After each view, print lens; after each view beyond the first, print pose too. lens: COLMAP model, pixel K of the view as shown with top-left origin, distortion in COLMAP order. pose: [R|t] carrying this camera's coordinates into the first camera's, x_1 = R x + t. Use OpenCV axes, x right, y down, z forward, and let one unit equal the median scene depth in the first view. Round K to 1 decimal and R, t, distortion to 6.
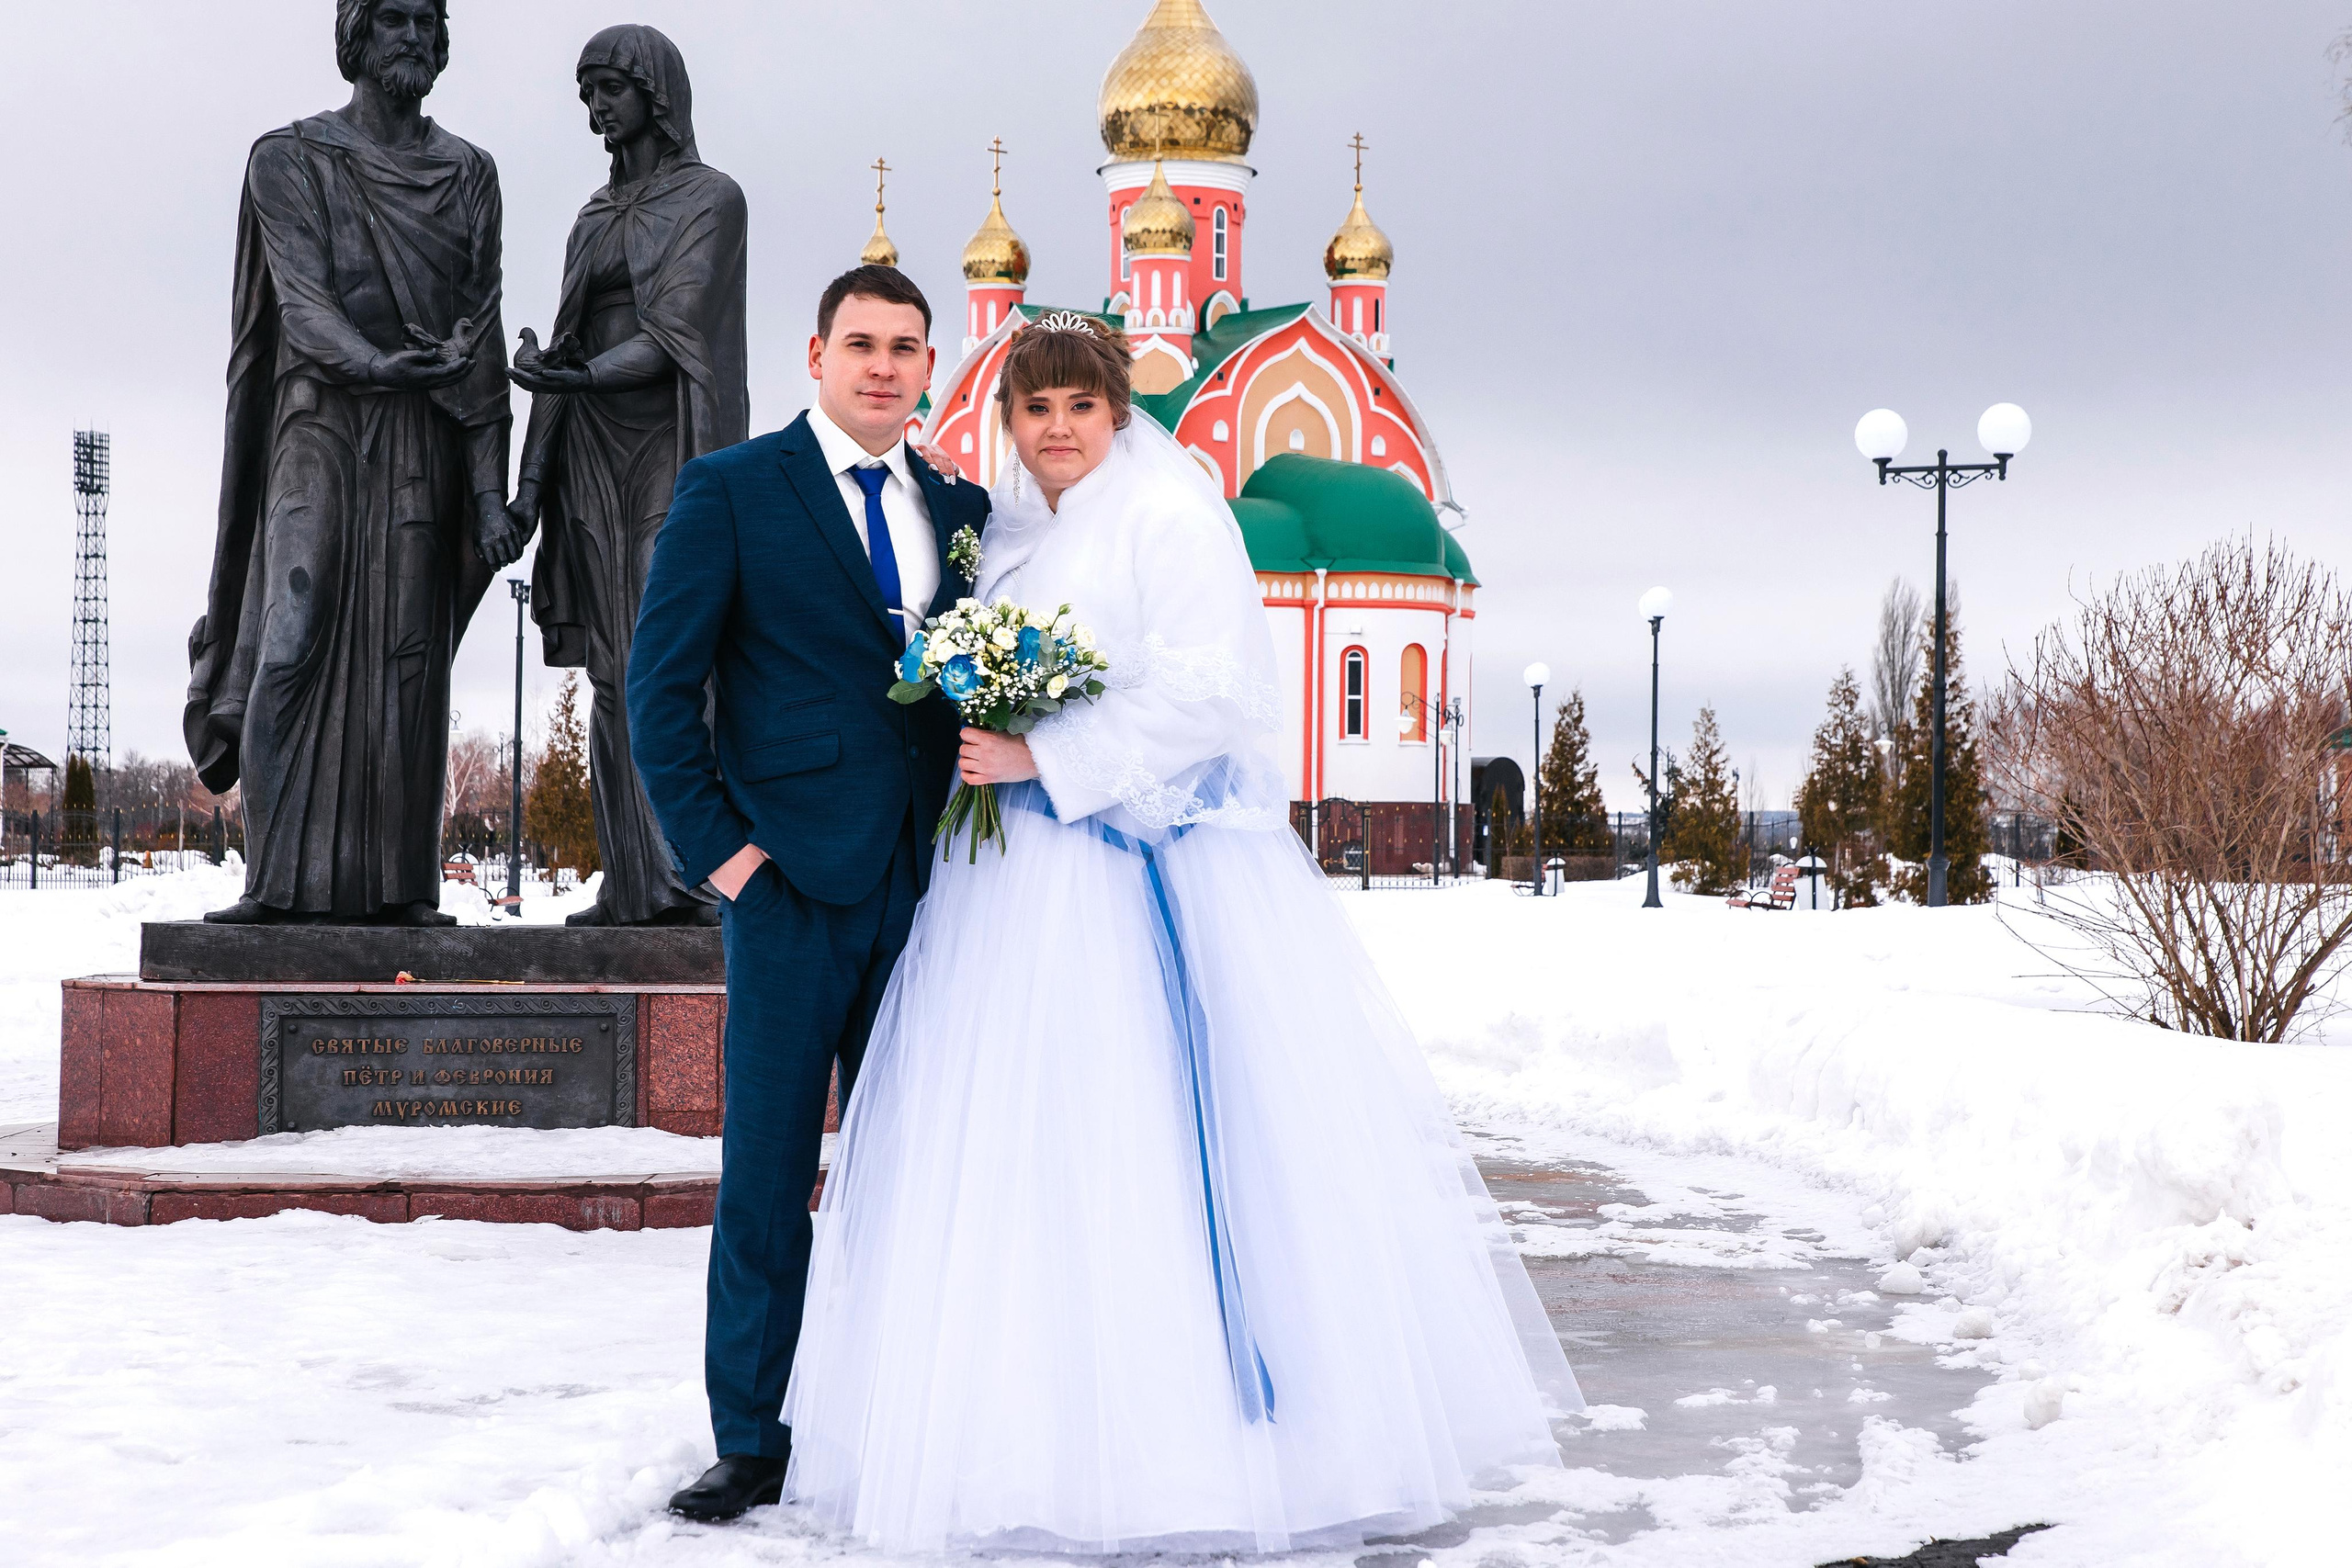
lens RADIAL K [[4112.2, 0, 1187.9], [0, 4112.2, 730.5], [0, 0, 1]] dist [0.206915, 0.128336]
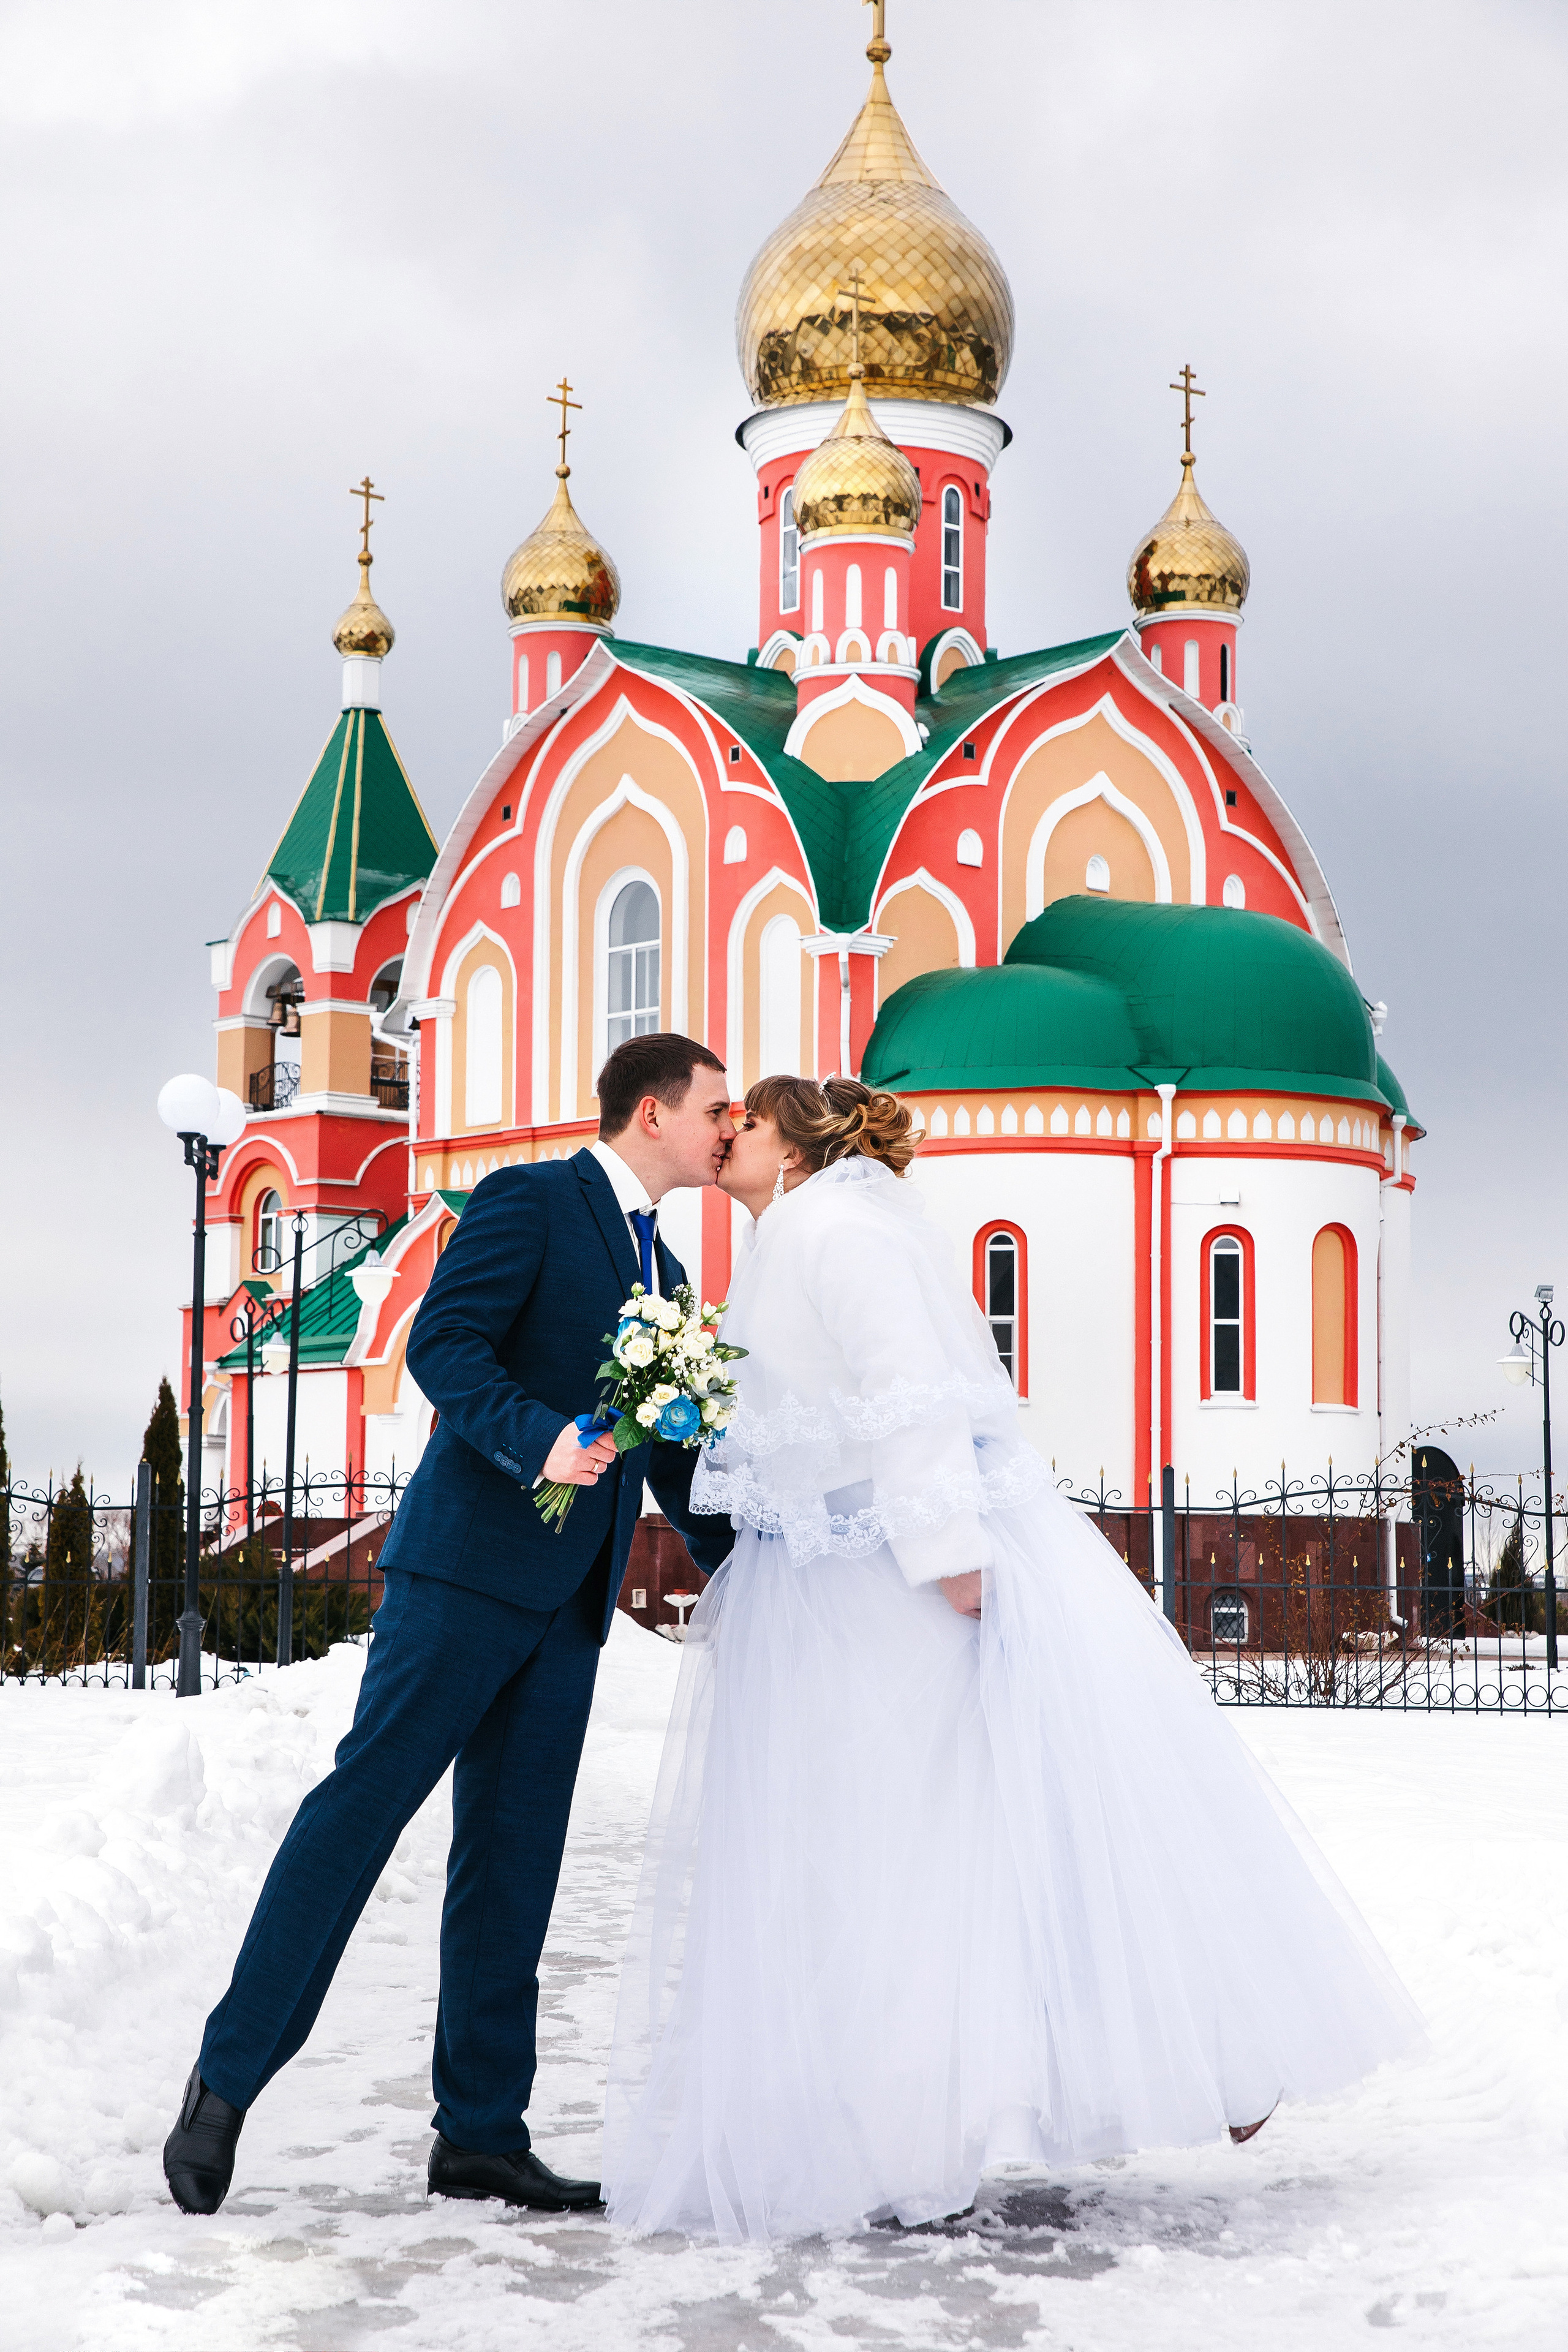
lens RADIAL K [[4267.5, 0, 777.8], [0, 4267.5, 1144.4], [0, 0, 1]] dist [0.226712, -0.008939]
pose [[0.999818, 0.002634, 0.018895, -0.318780], [-0.001127, 0.996849, -0.079316, 0.145358], [-0.019044, 0.079280, 0.996670, 4.722093]]
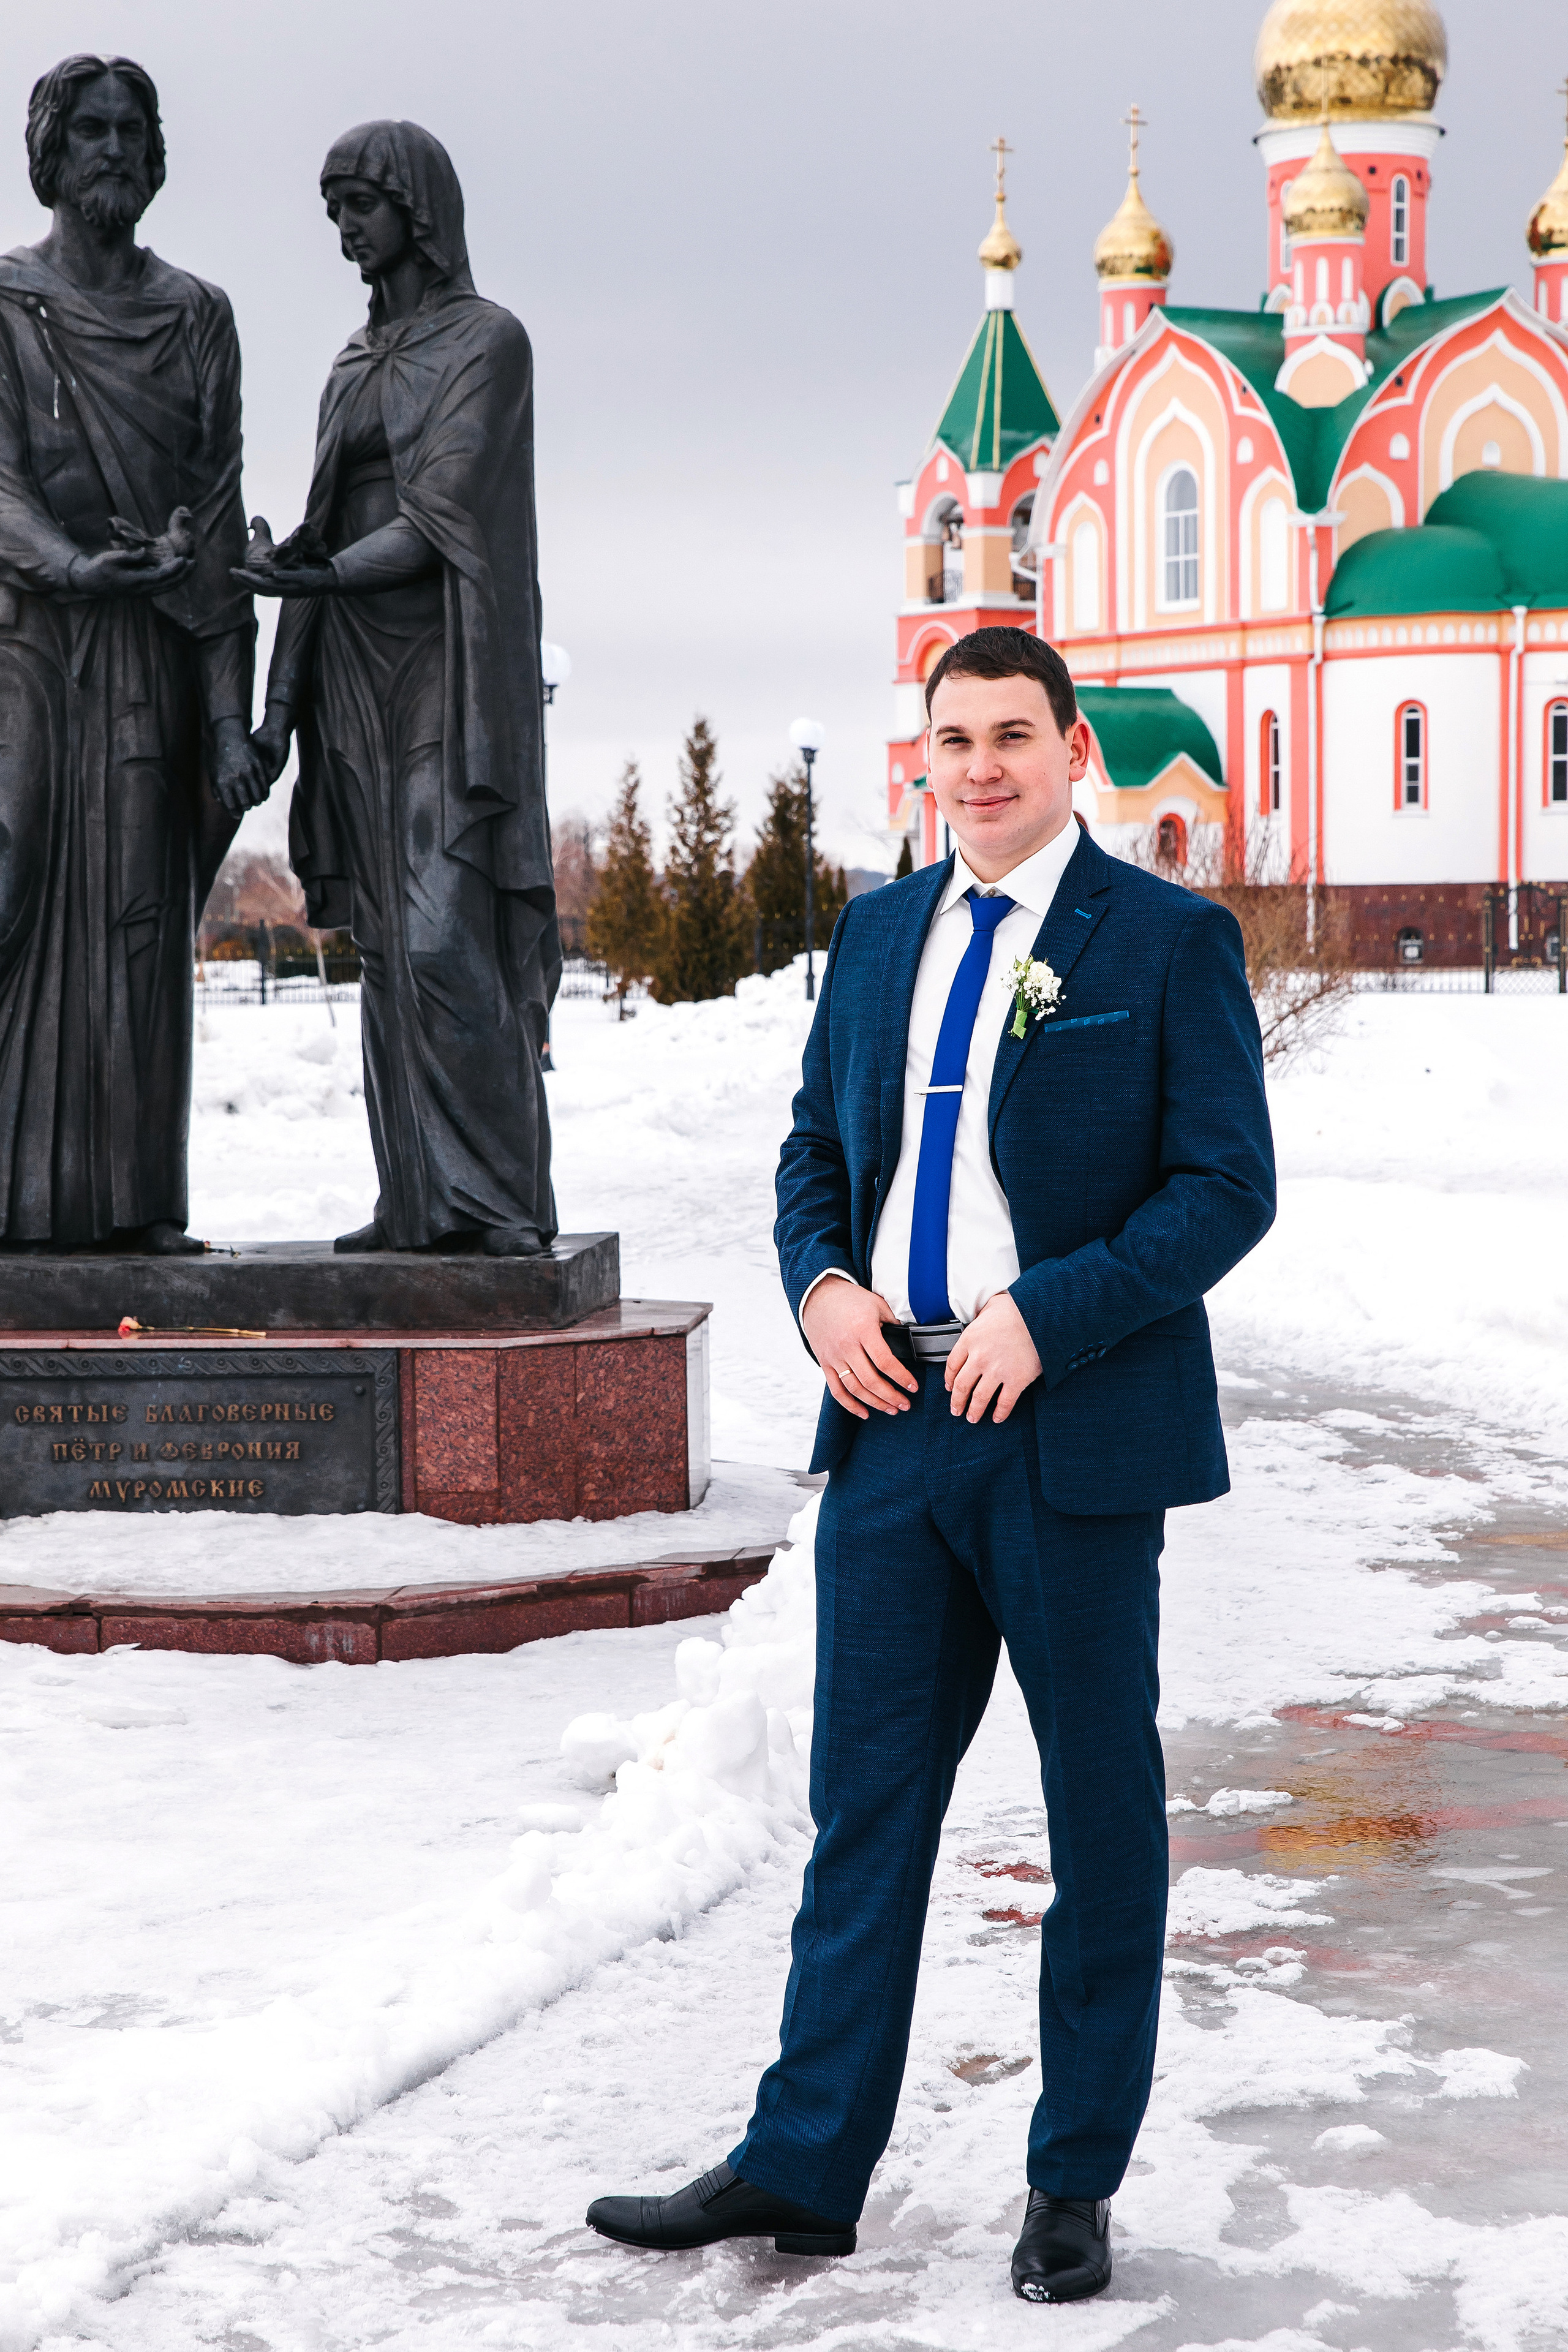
lens RADIAL K [[4657.1, 0, 734.8], [0, 4657.1, 1163.4], [0, 0, 1]] dist [0.199735, 0.493853]
pose [[0.990269, -0.011144, -0.138718, 0.055887], [0.022097, 0.996734, 0.077676, -0.039704], [0.137399, -0.079985, 0.987281, 0.101558]]
